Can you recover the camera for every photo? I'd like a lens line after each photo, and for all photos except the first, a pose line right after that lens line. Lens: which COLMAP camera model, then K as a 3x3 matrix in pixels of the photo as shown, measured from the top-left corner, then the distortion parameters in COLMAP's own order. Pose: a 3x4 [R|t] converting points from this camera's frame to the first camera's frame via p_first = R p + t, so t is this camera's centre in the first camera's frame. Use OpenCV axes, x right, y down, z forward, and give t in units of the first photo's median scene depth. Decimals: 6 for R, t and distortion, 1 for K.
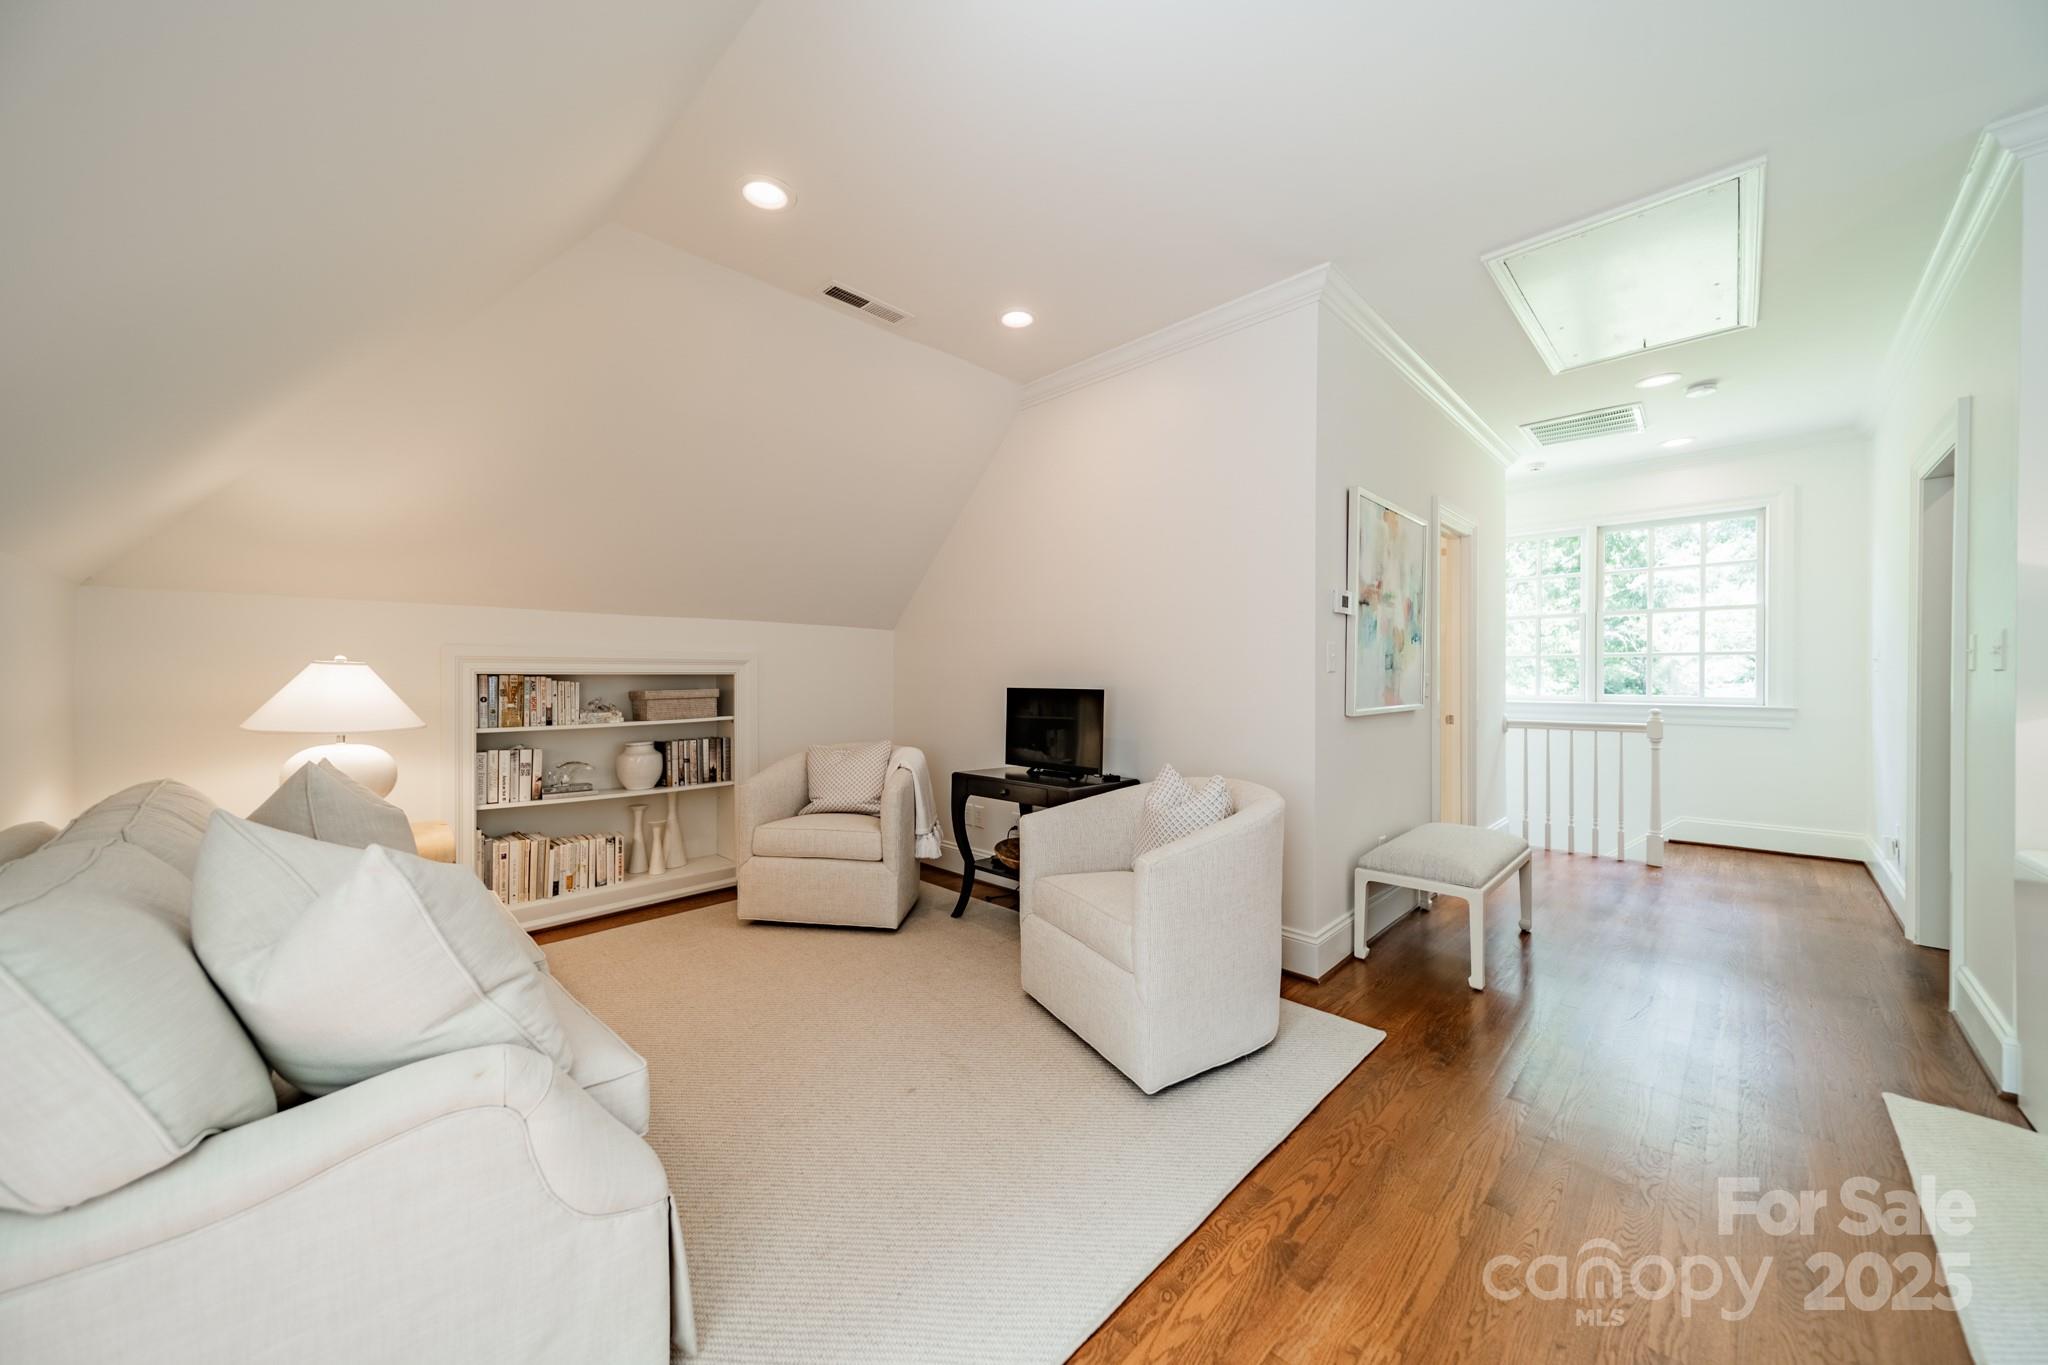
lens RADIAL K [[725.2, 0, 1027.4], [0, 725.2, 681.1], [0, 0, 1]] dist [0.008173, -0.000152]
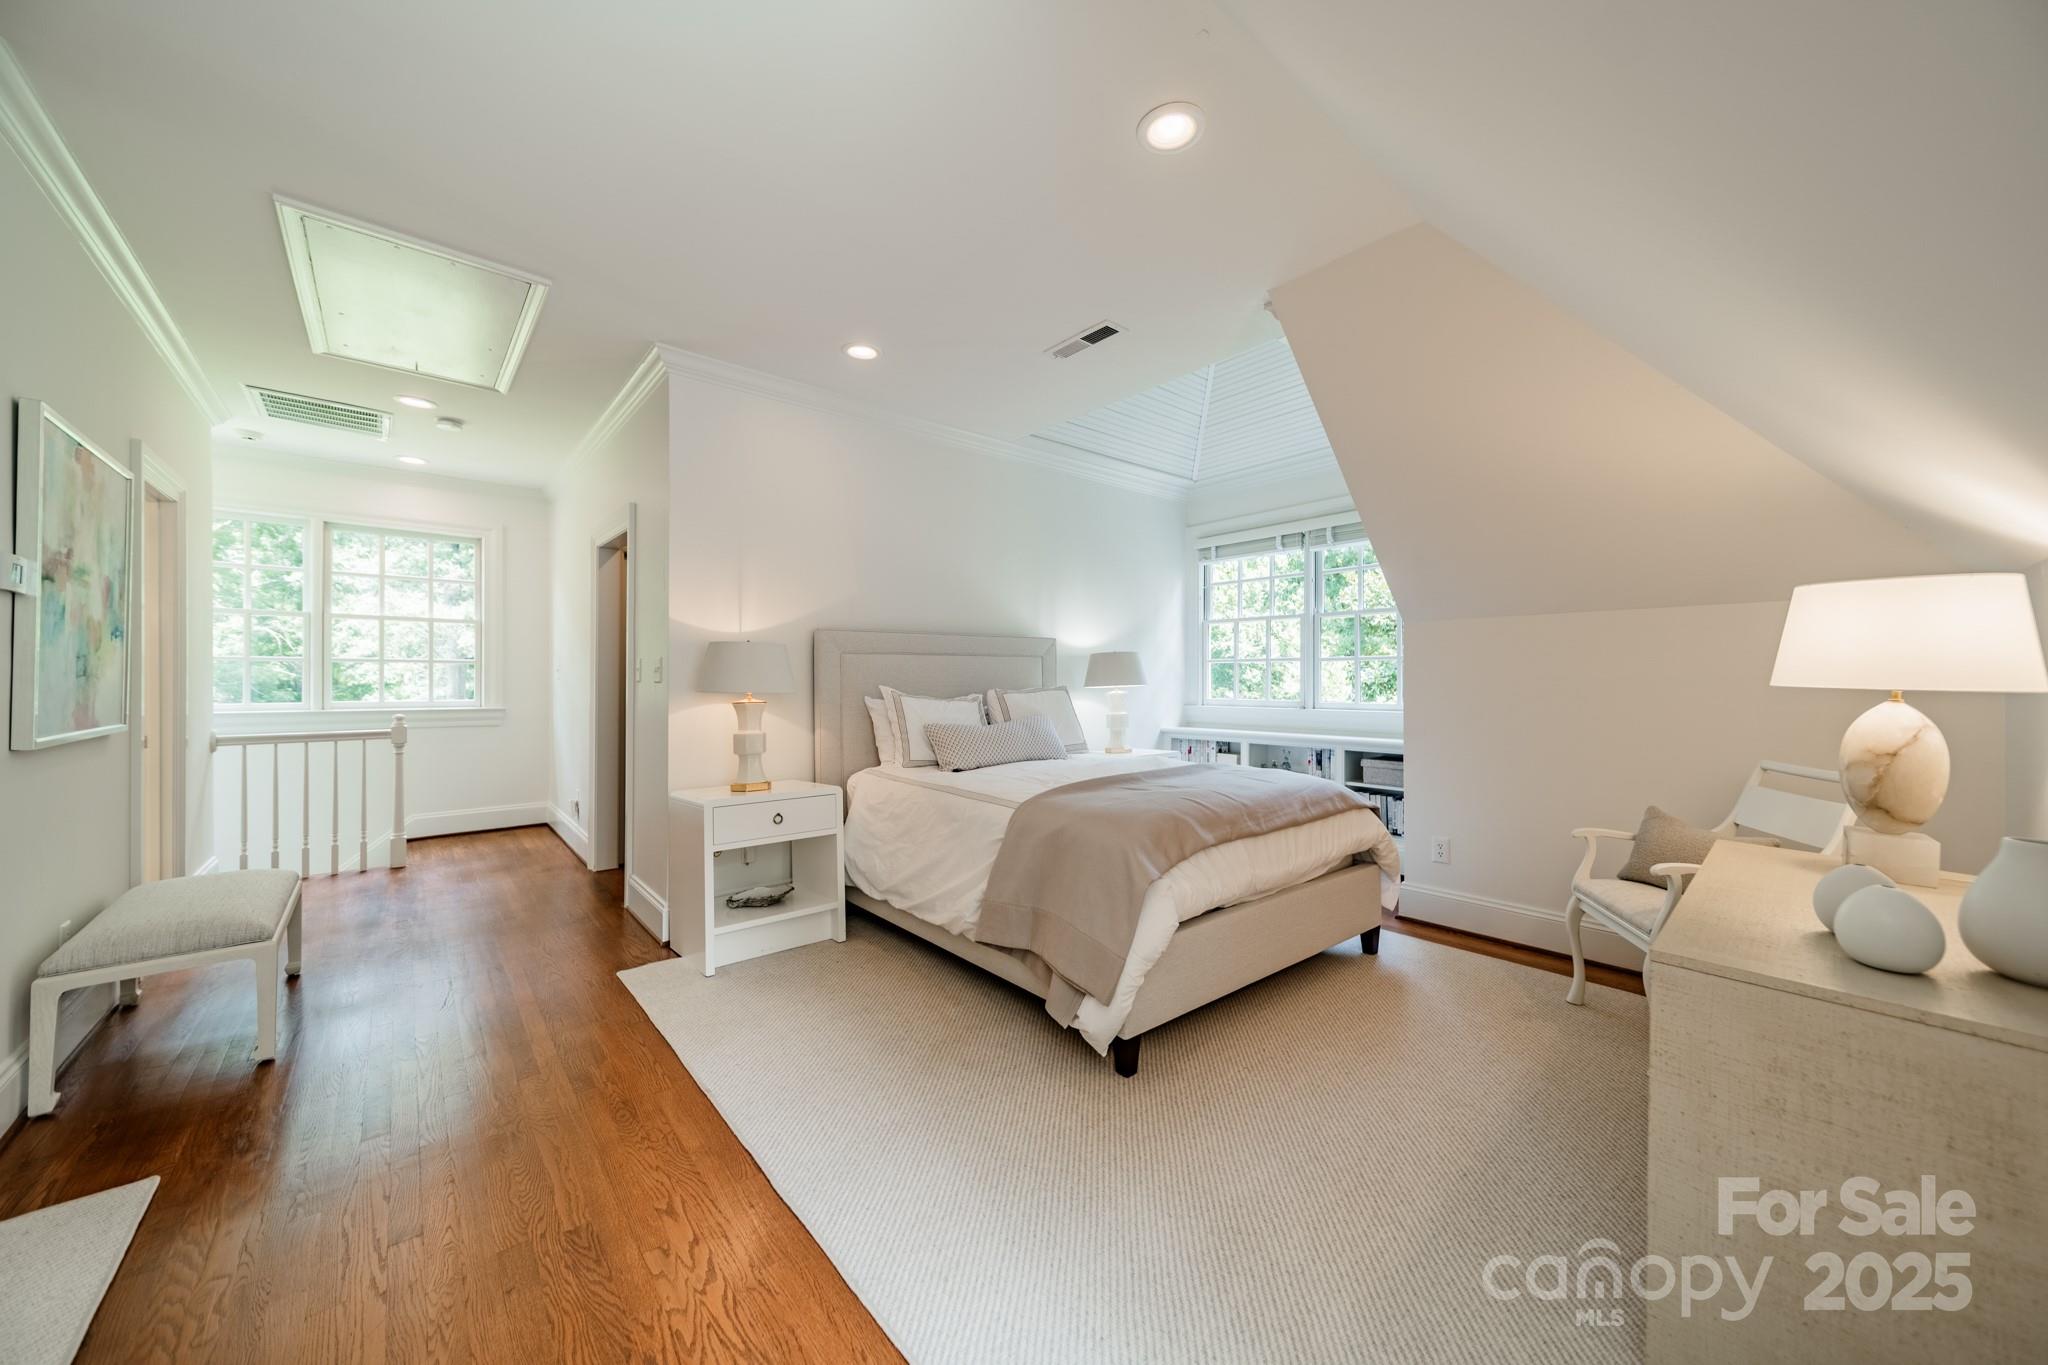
lens RADIAL K [[725.2, 0, 1031.4], [0, 725.2, 680.4], [0, 0, 1]] dist [0.008173, -0.000152]
pose [[0.071077, 0.000035, 0.997471, -0.125523], [0.000982, 1.000000, -0.000105, -0.011057], [-0.997470, 0.000987, 0.071077, 0.044332]]
